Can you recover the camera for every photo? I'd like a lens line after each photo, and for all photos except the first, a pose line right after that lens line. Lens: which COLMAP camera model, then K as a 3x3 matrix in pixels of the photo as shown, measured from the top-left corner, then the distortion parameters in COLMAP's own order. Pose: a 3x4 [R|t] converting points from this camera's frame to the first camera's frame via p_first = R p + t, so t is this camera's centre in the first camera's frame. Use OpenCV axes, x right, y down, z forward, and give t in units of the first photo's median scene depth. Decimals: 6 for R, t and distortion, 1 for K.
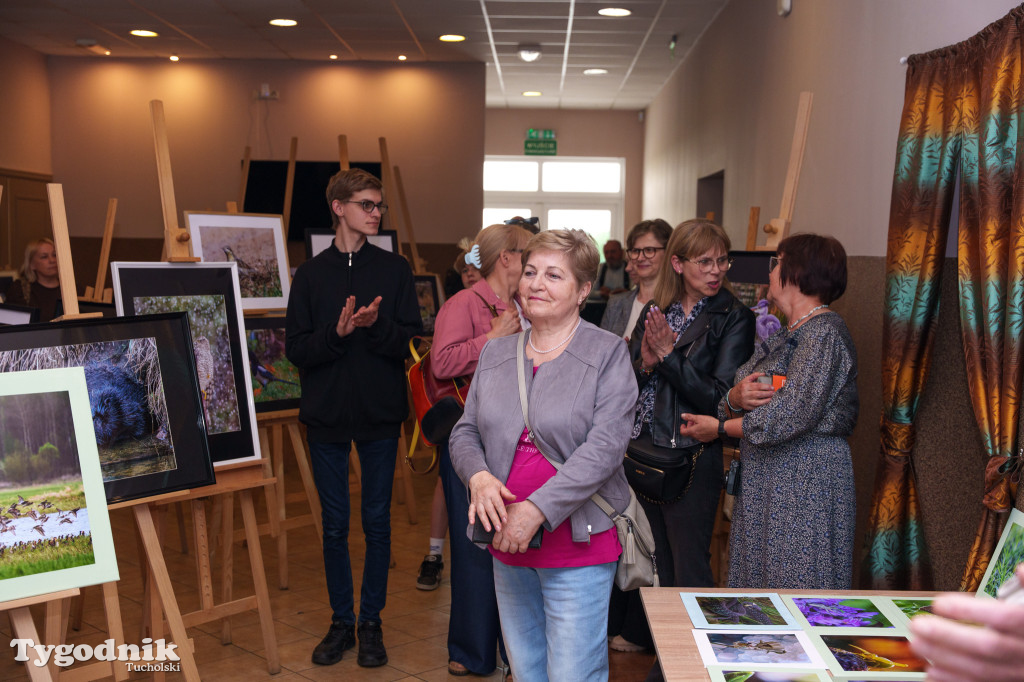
lens RADIAL K [[1264.7, 0, 512.0], [0, 1264.7, 341.0], [0, 0, 1]] dist [0.022947, 0.012869]
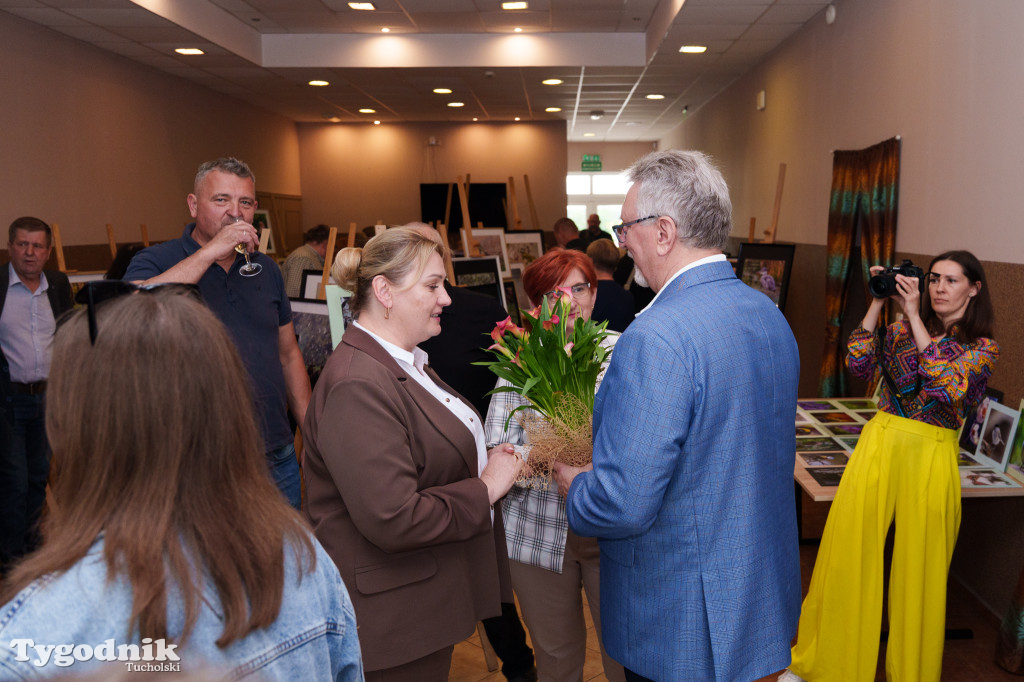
lens RADIAL K [[902.3, 0, 570.4], [0, 902.3, 302.7], [0, 0, 1]] dist [-0.000938, 0.001566]
pose [[0.998931, -0.028446, 0.036441, -0.171226], [0.027820, 0.999458, 0.017581, -0.011370], [-0.036922, -0.016549, 0.999181, -0.441852]]
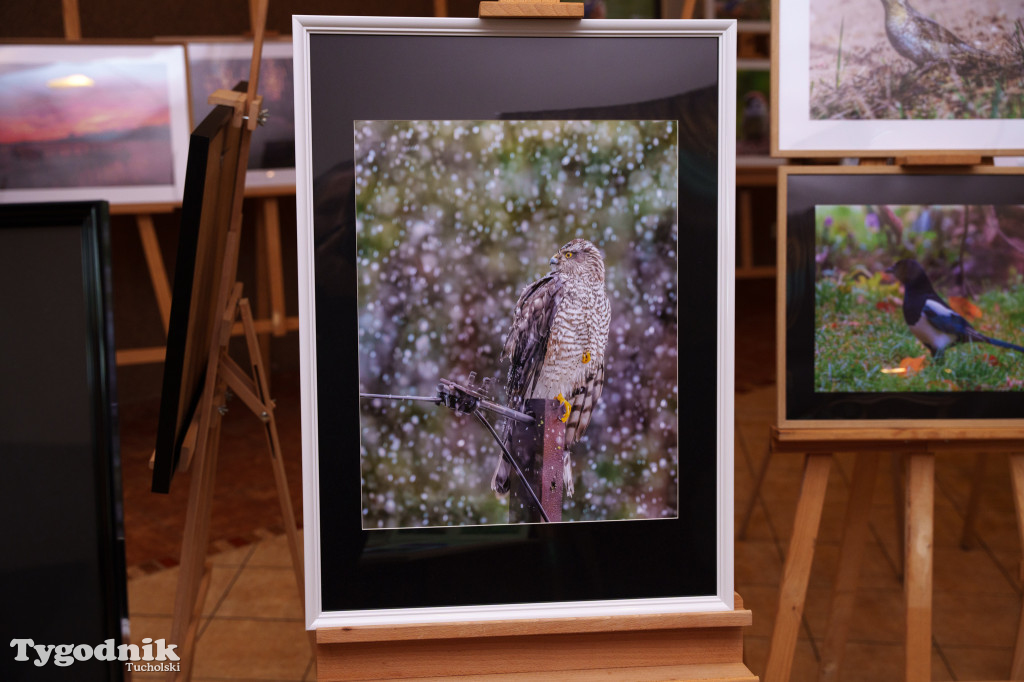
lens RADIAL K [[1264.7, 0, 512.0], [0, 1264.7, 341.0], [0, 0, 1]] dist [0.022947, 0.012869]
pose [[0.680302, 0.178005, -0.710988, -0.008143], [-0.053645, 0.979551, 0.193913, -0.044535], [0.730966, -0.093778, 0.675939, 0.783208]]
